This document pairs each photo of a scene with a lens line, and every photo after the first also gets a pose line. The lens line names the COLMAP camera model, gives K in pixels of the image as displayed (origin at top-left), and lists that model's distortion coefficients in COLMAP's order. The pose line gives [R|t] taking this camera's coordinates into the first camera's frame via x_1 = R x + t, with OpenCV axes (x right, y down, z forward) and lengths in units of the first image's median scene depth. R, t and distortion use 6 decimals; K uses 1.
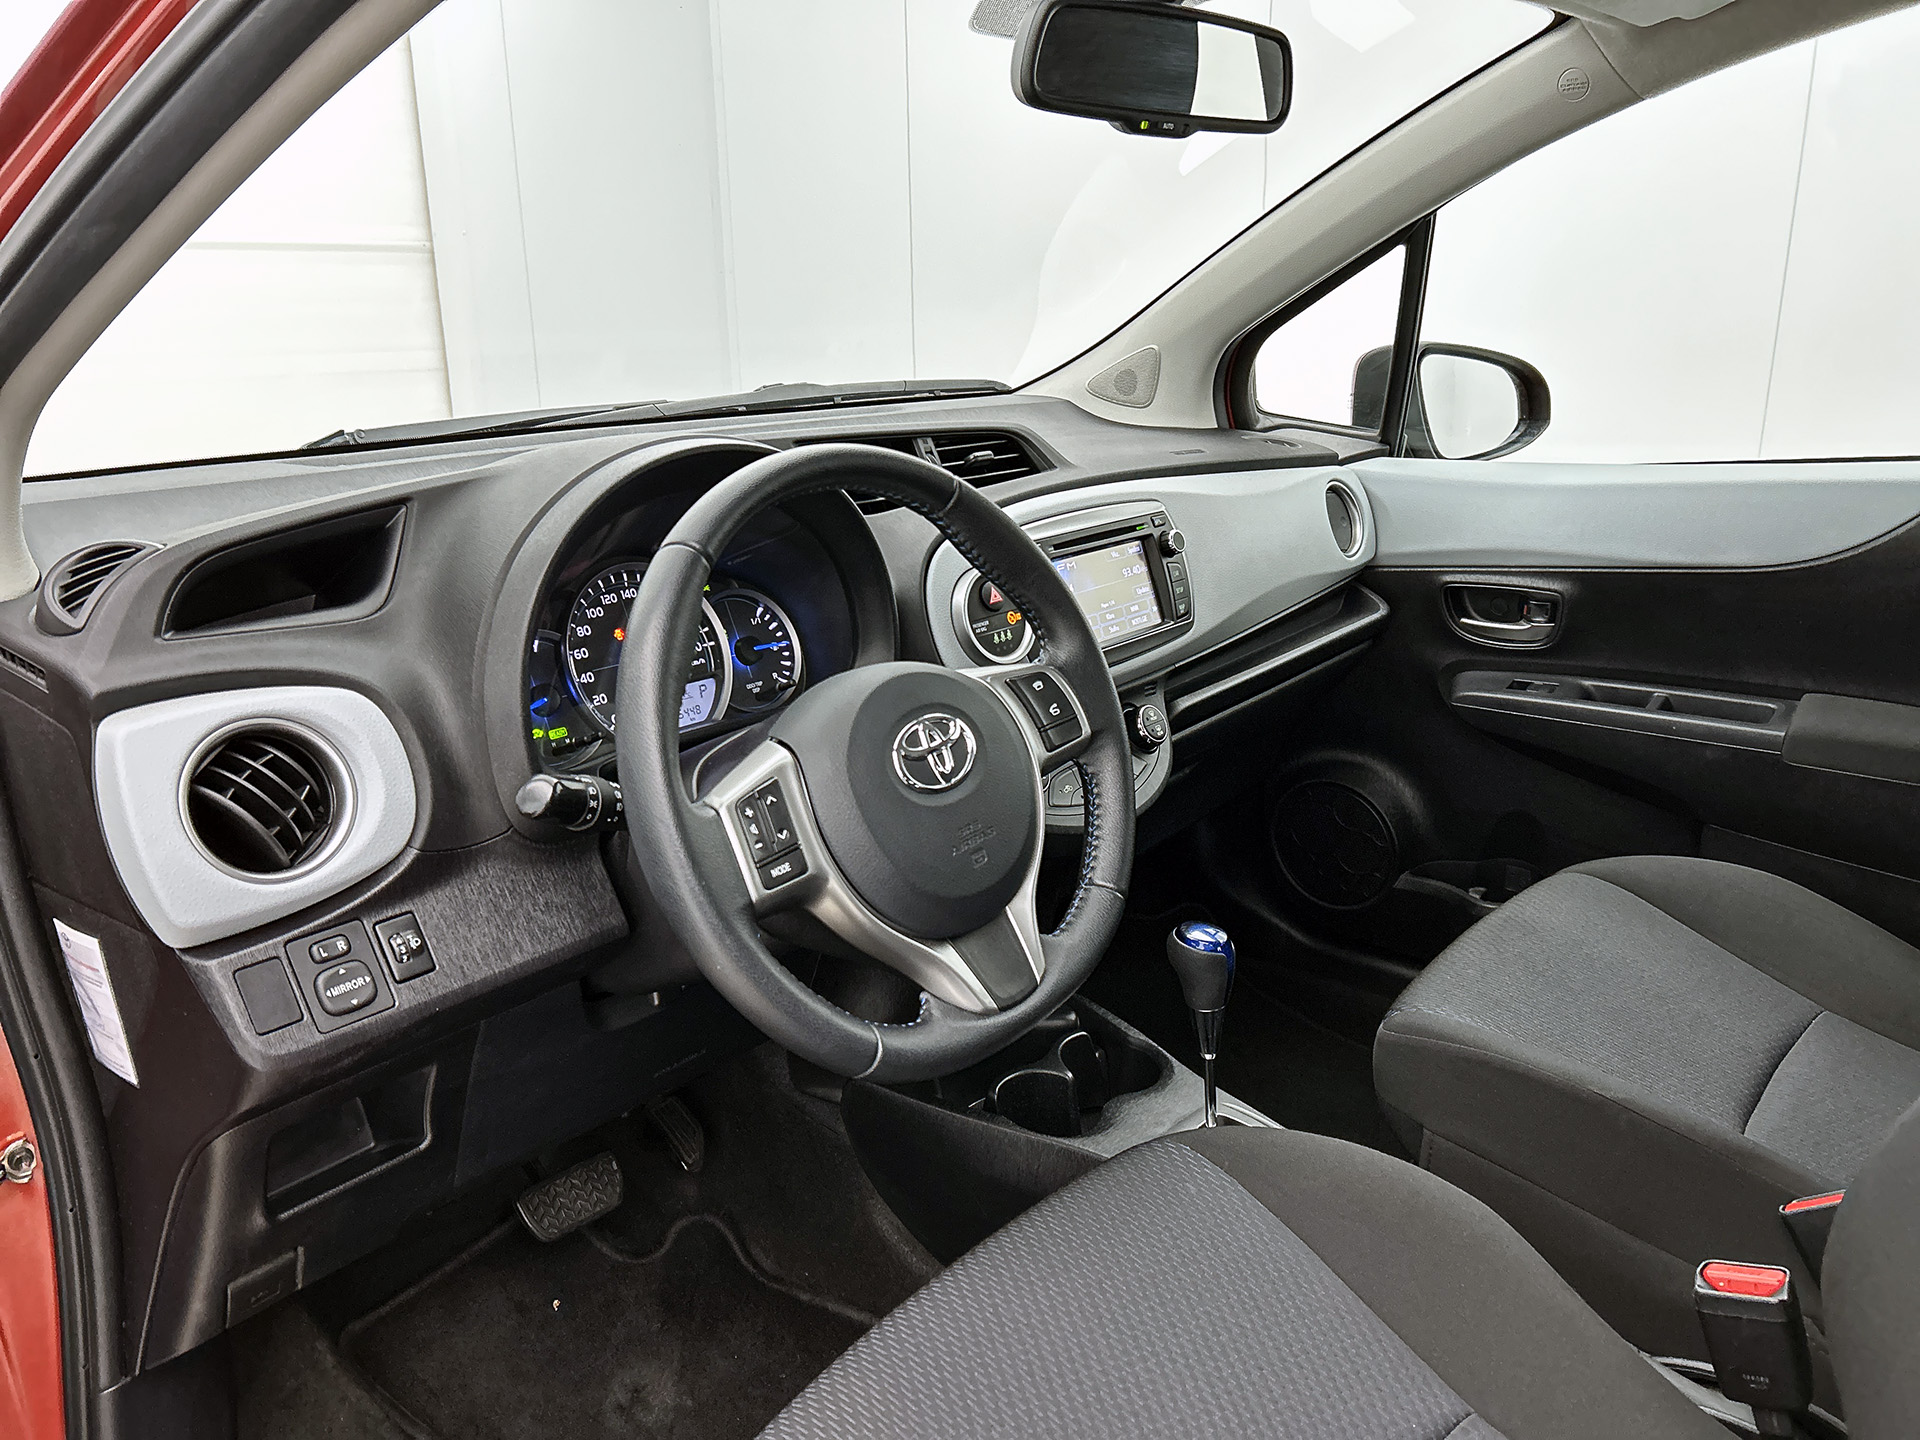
lens RADIAL K [[1423.4, 0, 952.7], [0, 1423.4, 708.5], [0, 0, 1]] dist [0.039086, -0.014405]
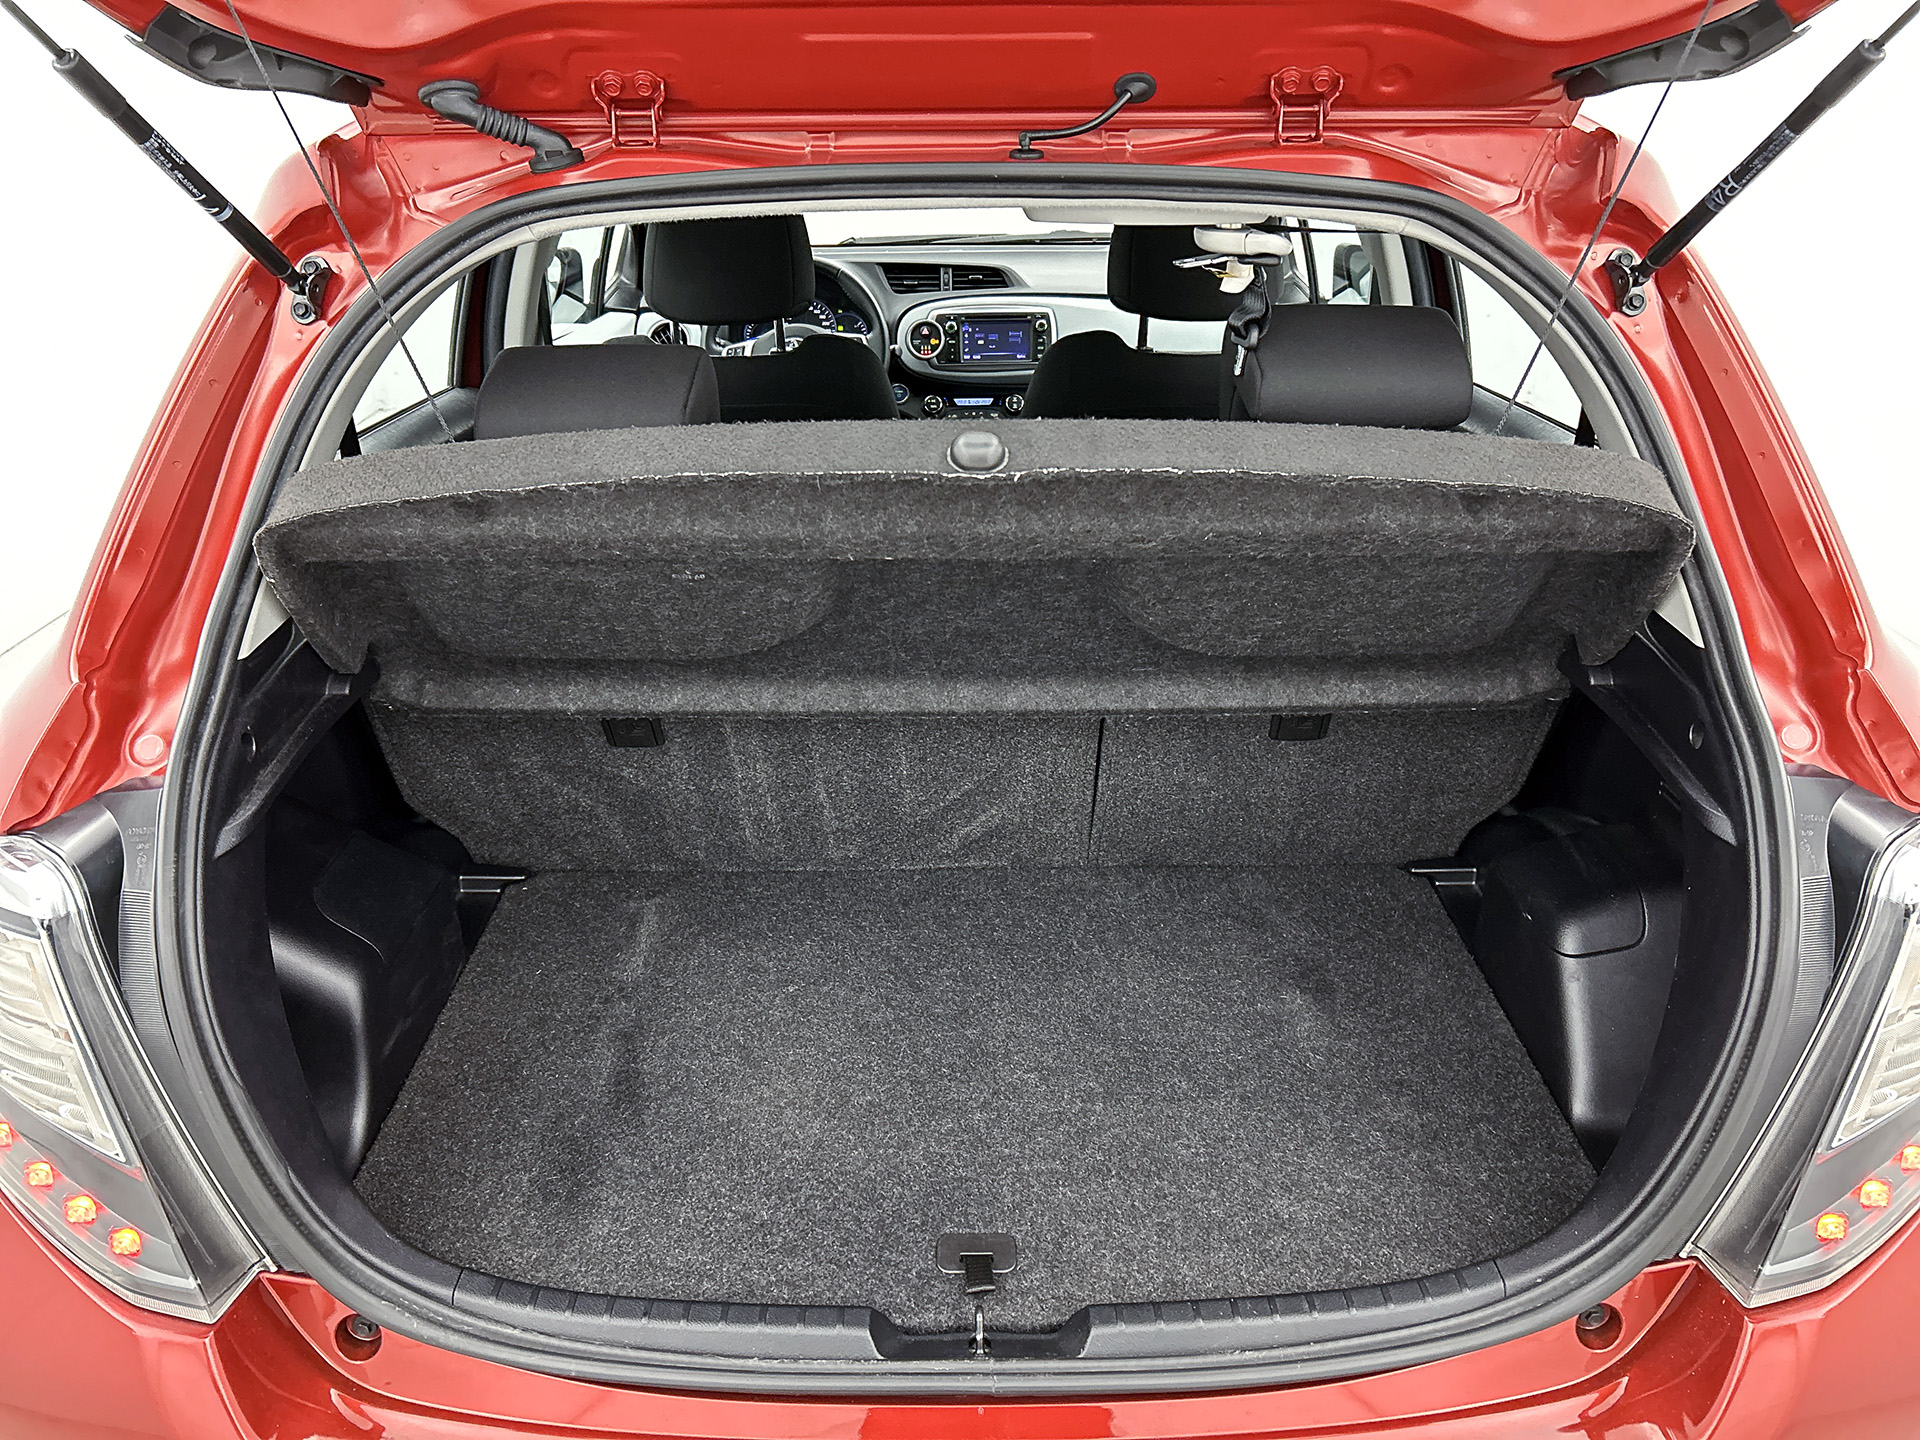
lens RADIAL K [[1423.4, 0, 963.1], [0, 1423.4, 732.0], [0, 0, 1]] dist [0.039086, -0.014405]
pose [[0.661173, 0.336483, -0.670544, 1.850979], [-0.210639, 0.941087, 0.264548, -0.083355], [0.720056, -0.033669, 0.693099, -0.721147]]
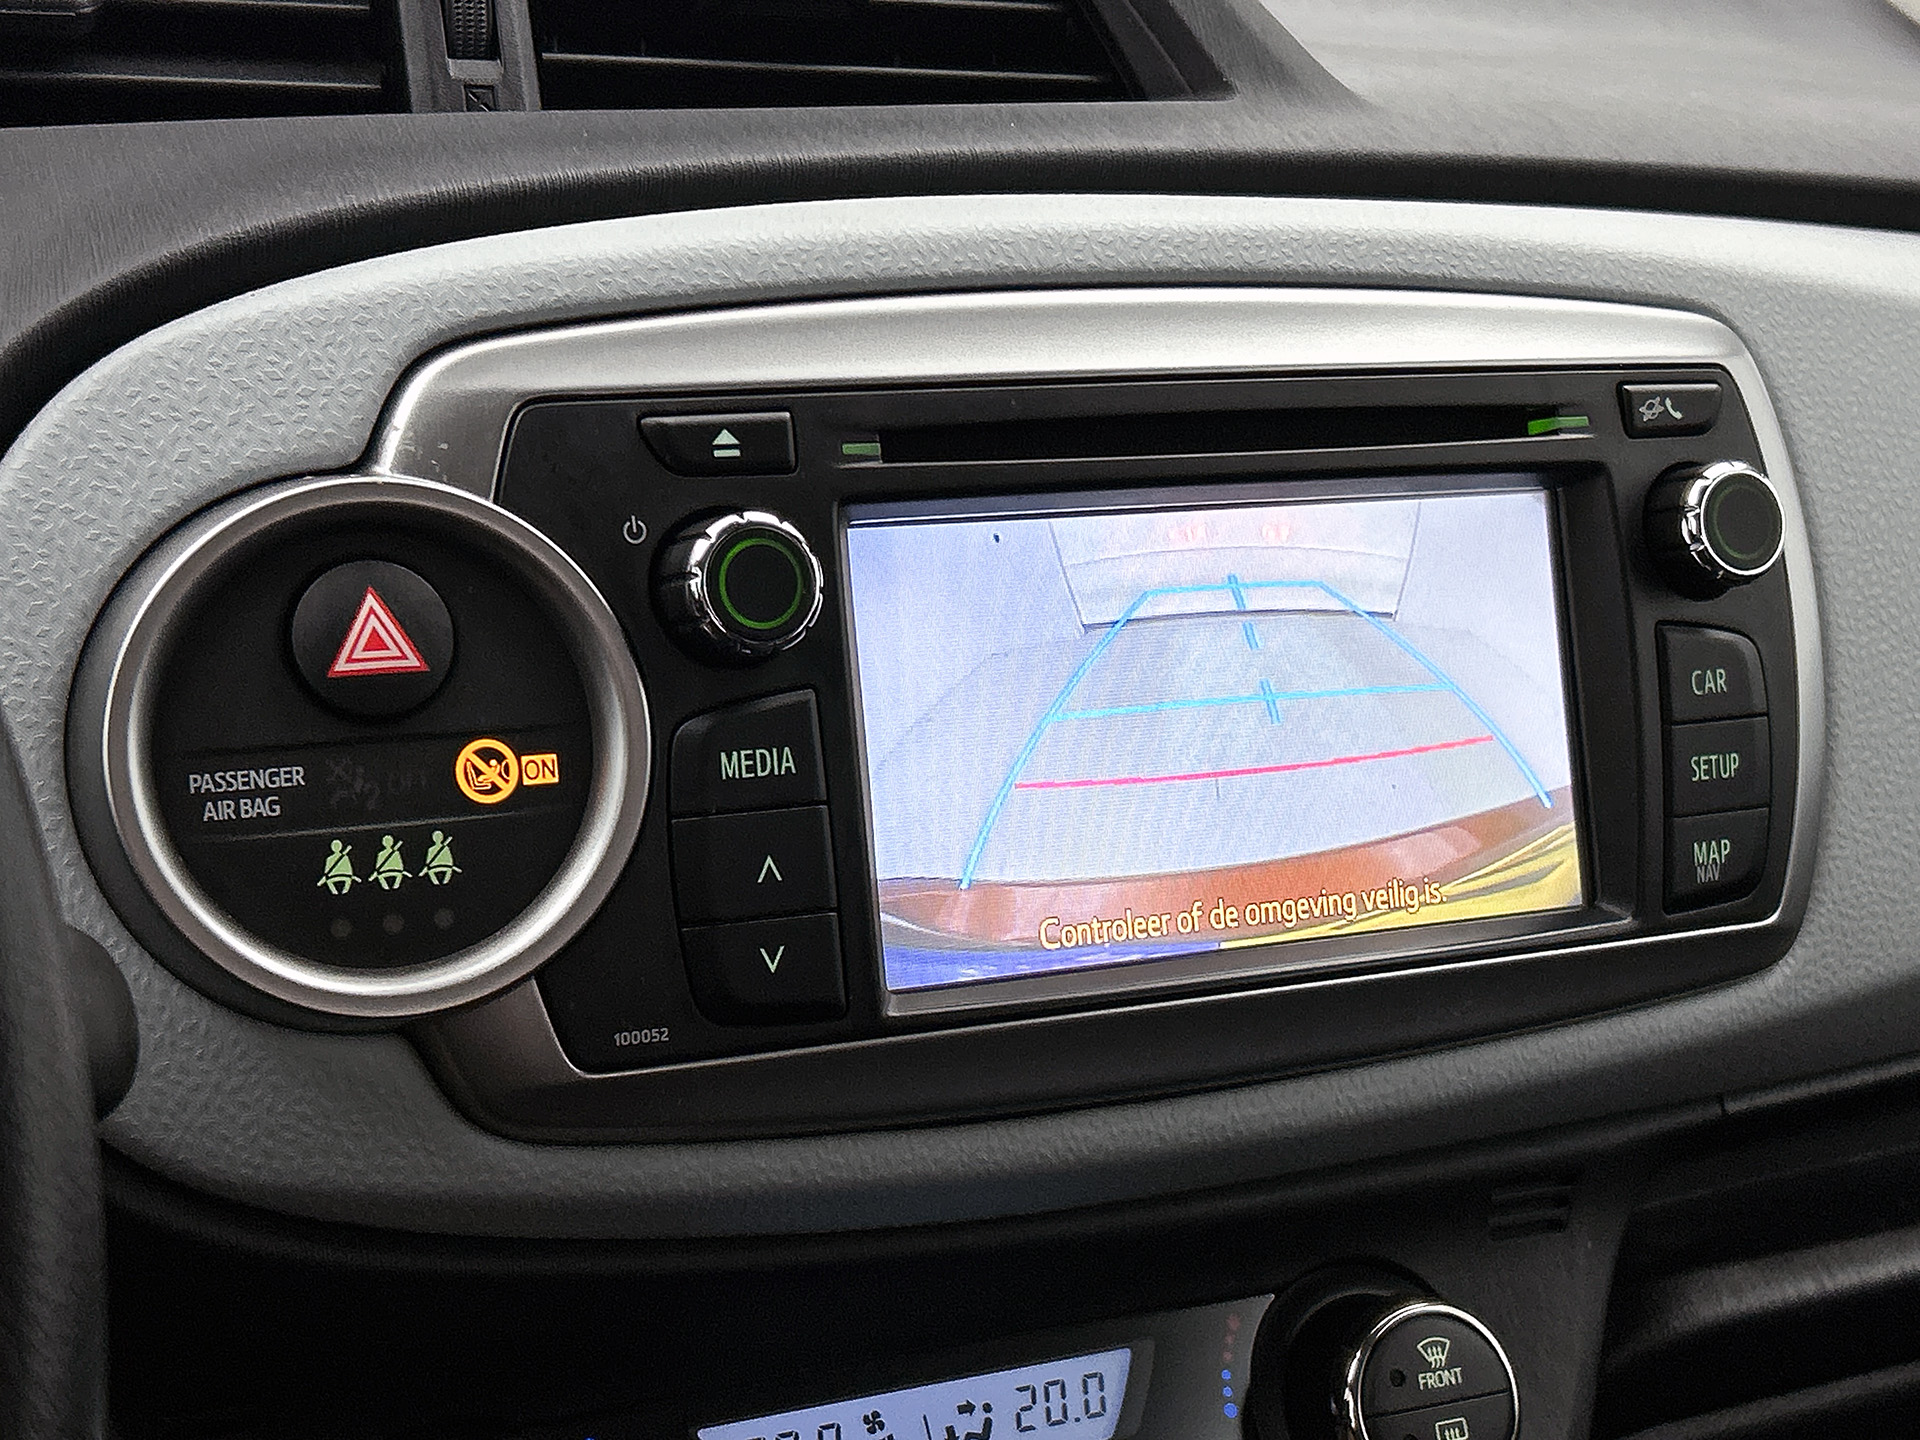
lens RADIAL K [[2960.2, 0, 952.9], [0, 2960.2, 708.9], [0, 0, 1]] dist [0.106230, 0.000000]
pose [[0.924955, 0.178649, -0.335474, 0.200422], [-0.183591, 0.982852, 0.017207, -0.079349], [0.332796, 0.045674, 0.941892, 0.578864]]
